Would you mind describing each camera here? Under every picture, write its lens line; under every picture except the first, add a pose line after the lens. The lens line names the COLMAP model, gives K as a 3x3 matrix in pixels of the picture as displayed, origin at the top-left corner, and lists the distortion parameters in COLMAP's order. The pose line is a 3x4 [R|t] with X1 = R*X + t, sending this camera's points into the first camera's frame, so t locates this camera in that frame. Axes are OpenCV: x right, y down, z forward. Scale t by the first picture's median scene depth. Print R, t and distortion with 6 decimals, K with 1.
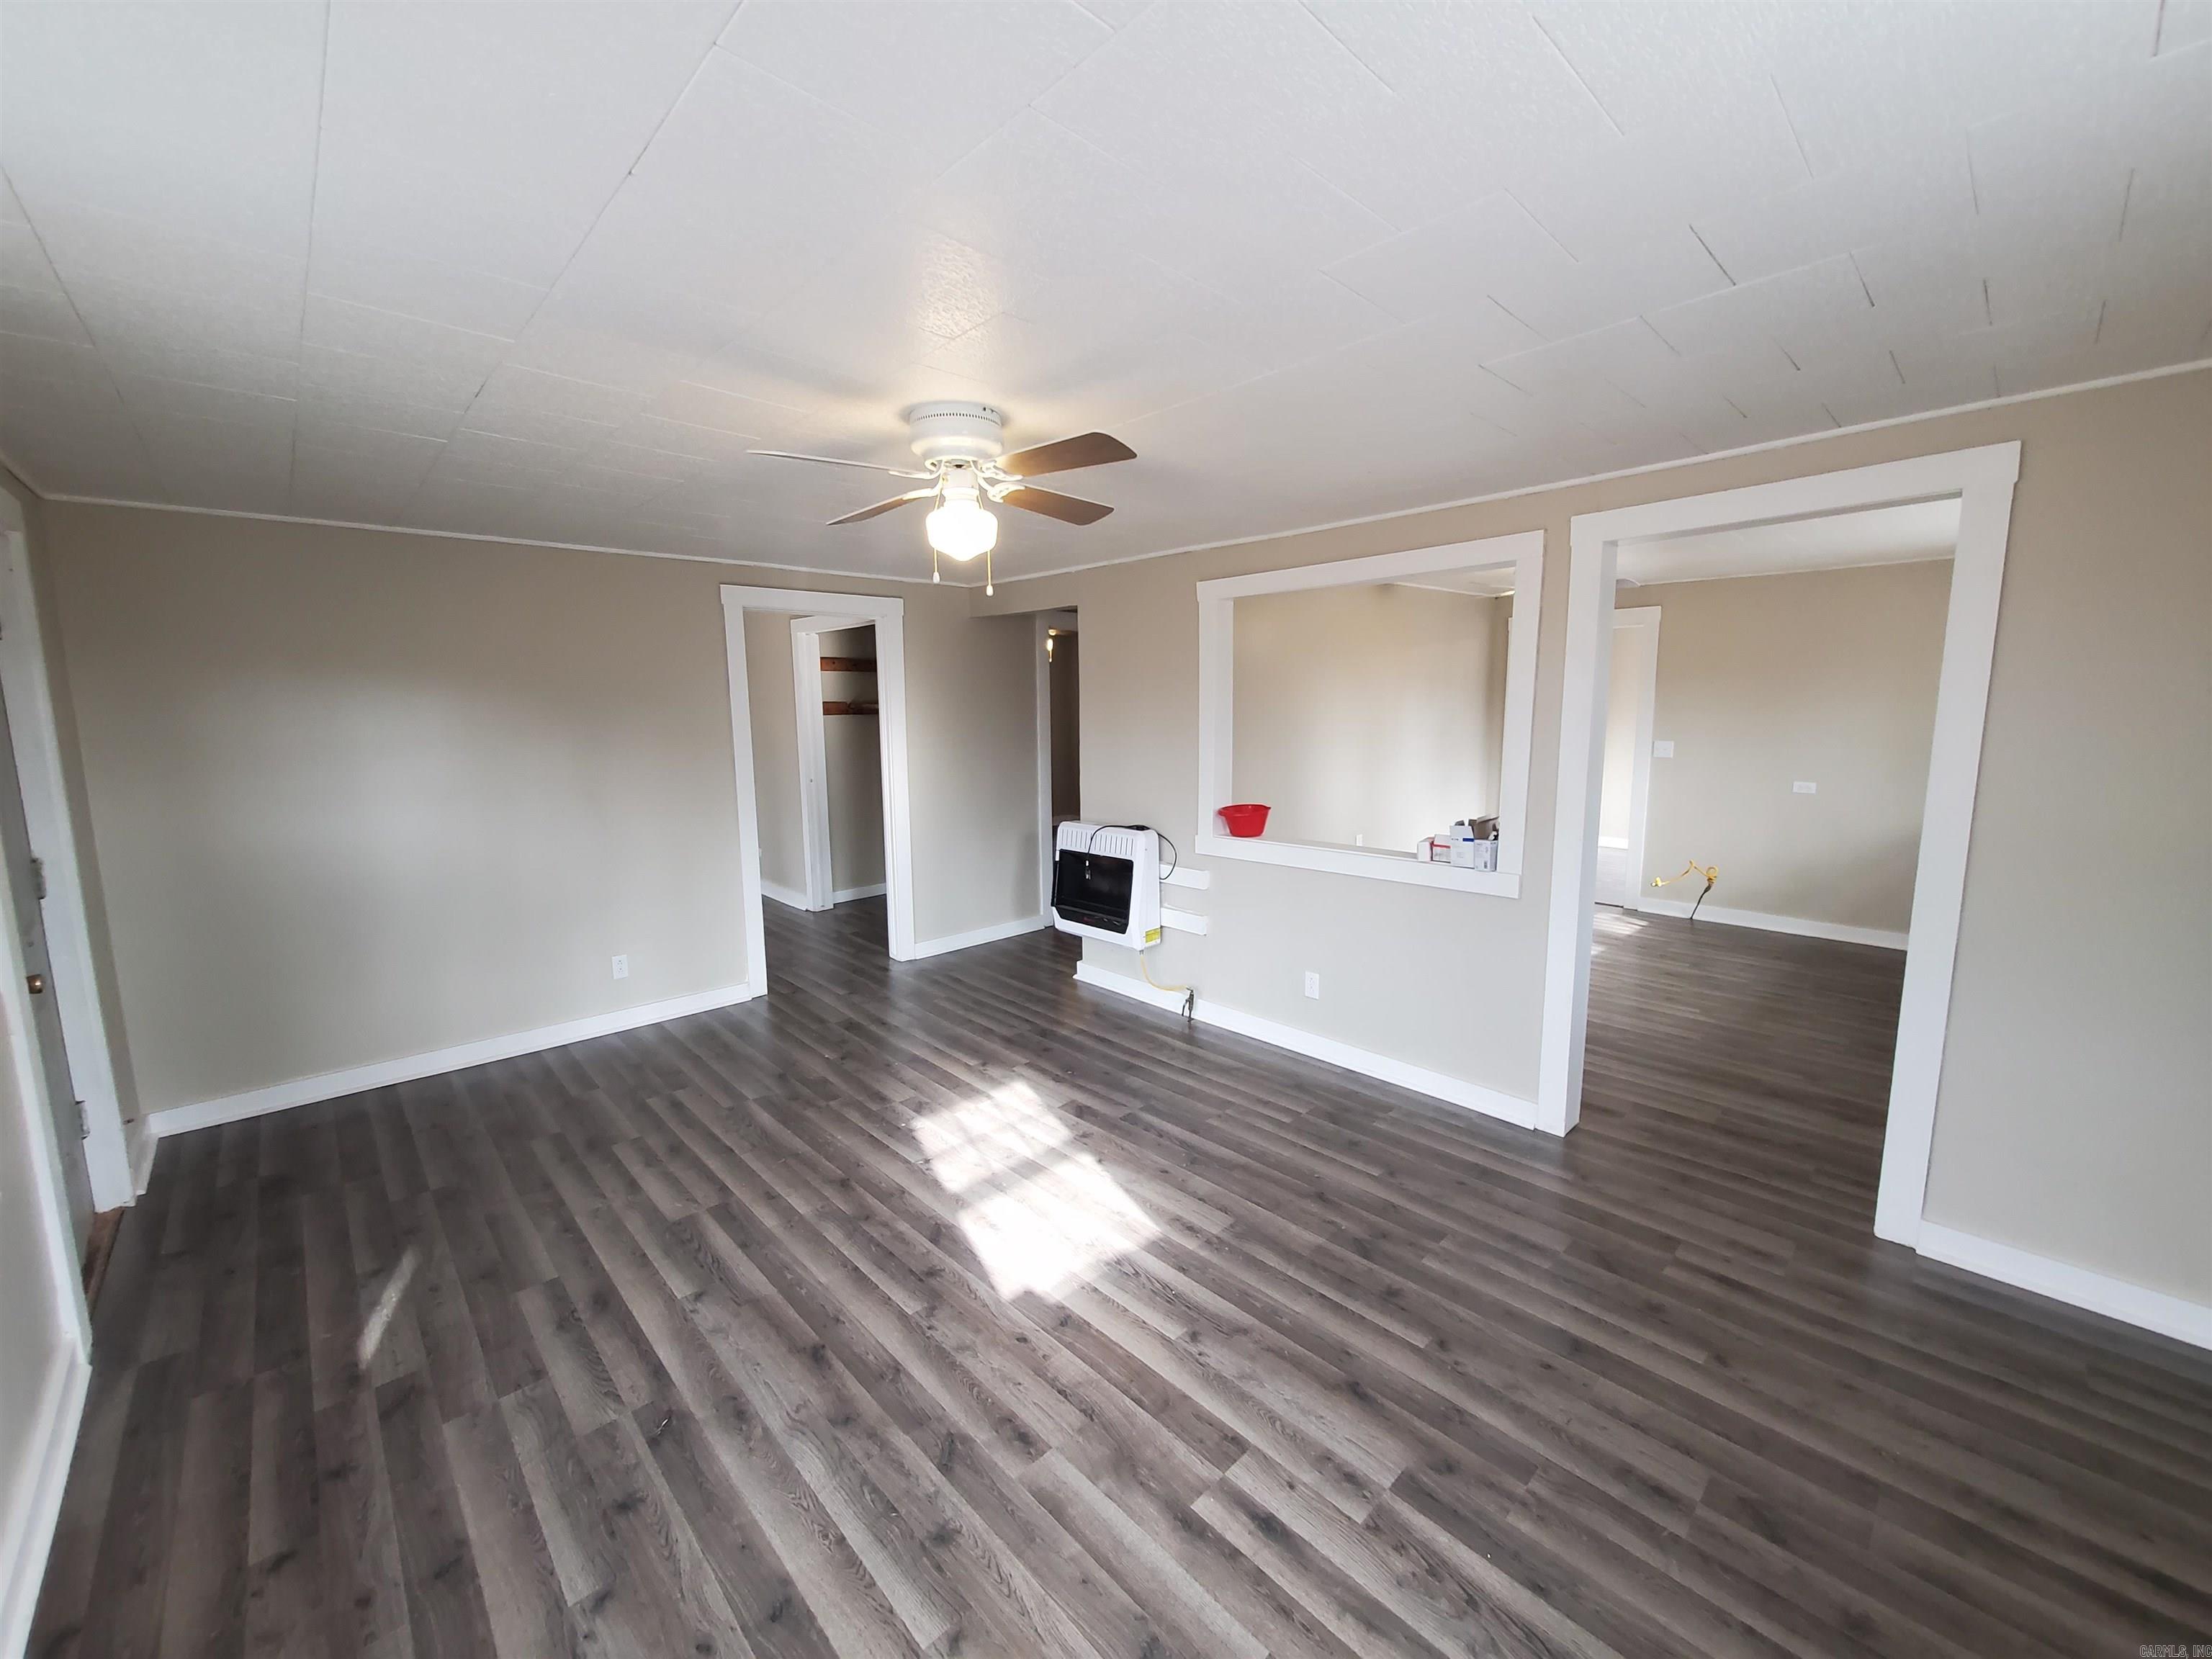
lens RADIAL K [[861.9, 0, 1106.0], [0, 861.9, 829.5], [0, 0, 1]] dist [0.001425, -0.000160]
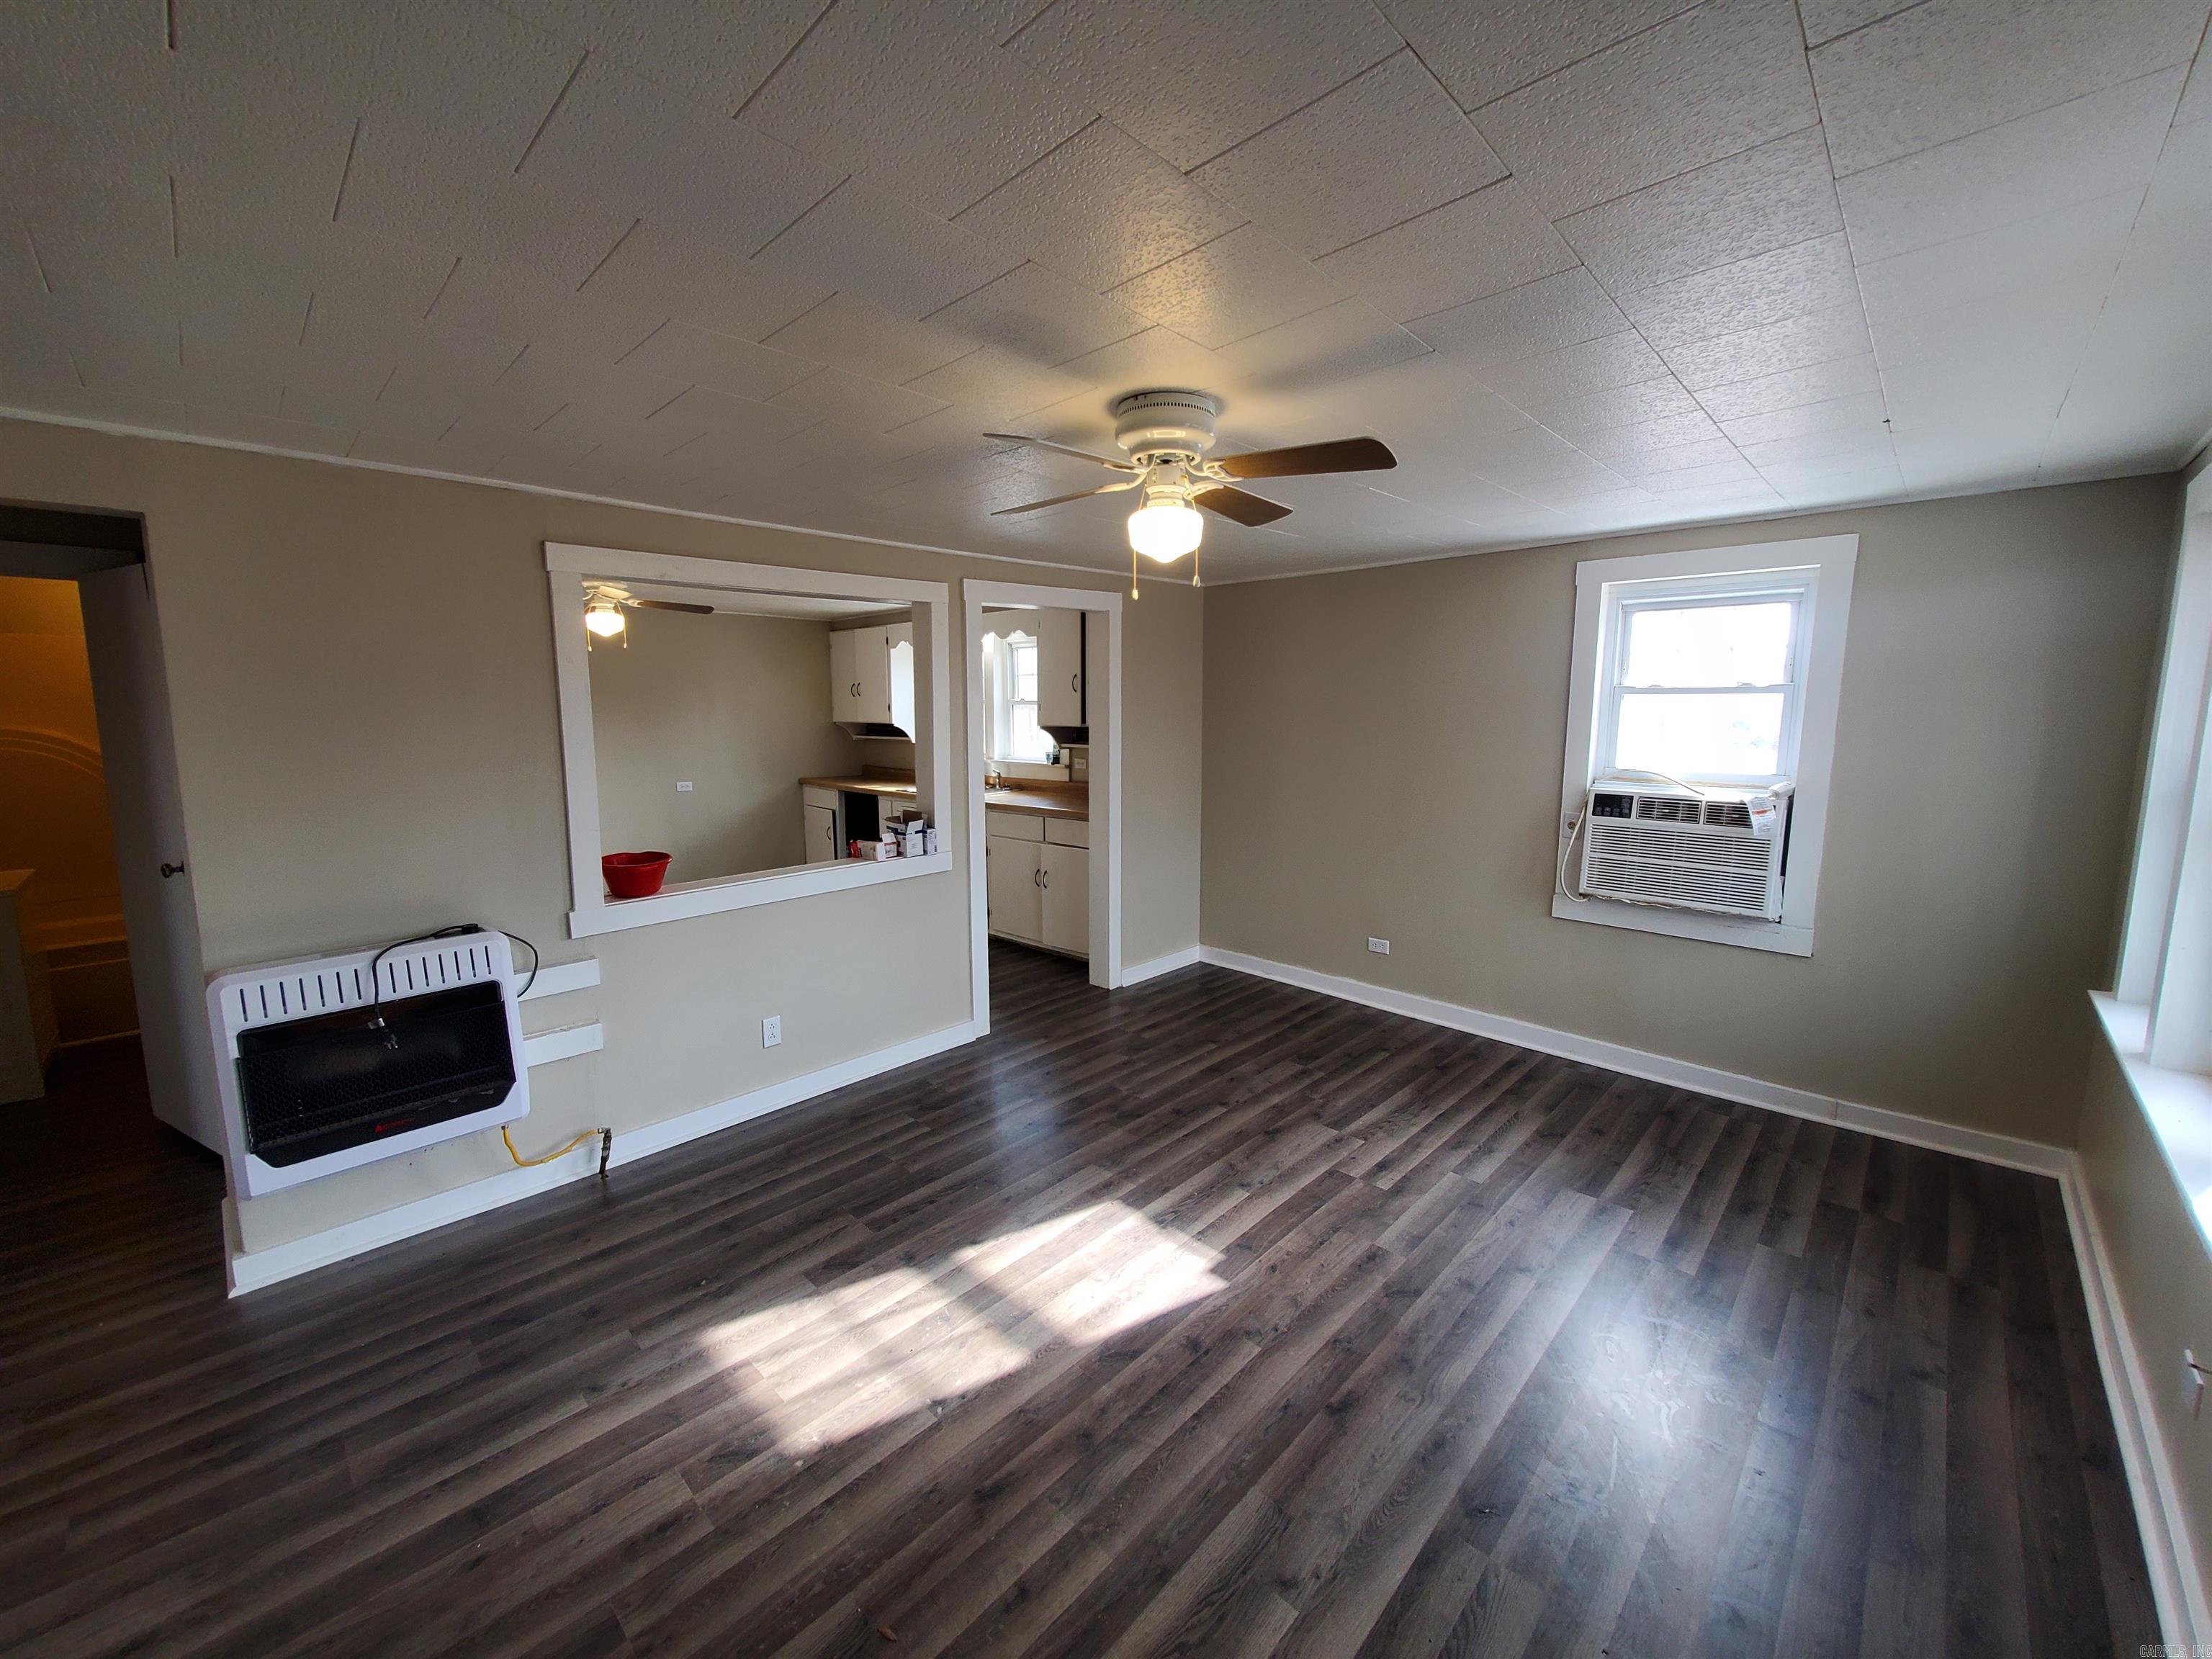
lens RADIAL K [[875.3, 0, 1109.1], [0, 875.3, 818.6], [0, 0, 1]] dist [-0.000681, -0.000211]
pose [[-0.040184, -0.119071, 0.992072, -1.041233], [0.152947, 0.980440, 0.123870, -0.151402], [-0.987417, 0.156712, -0.021187, 1.022094]]
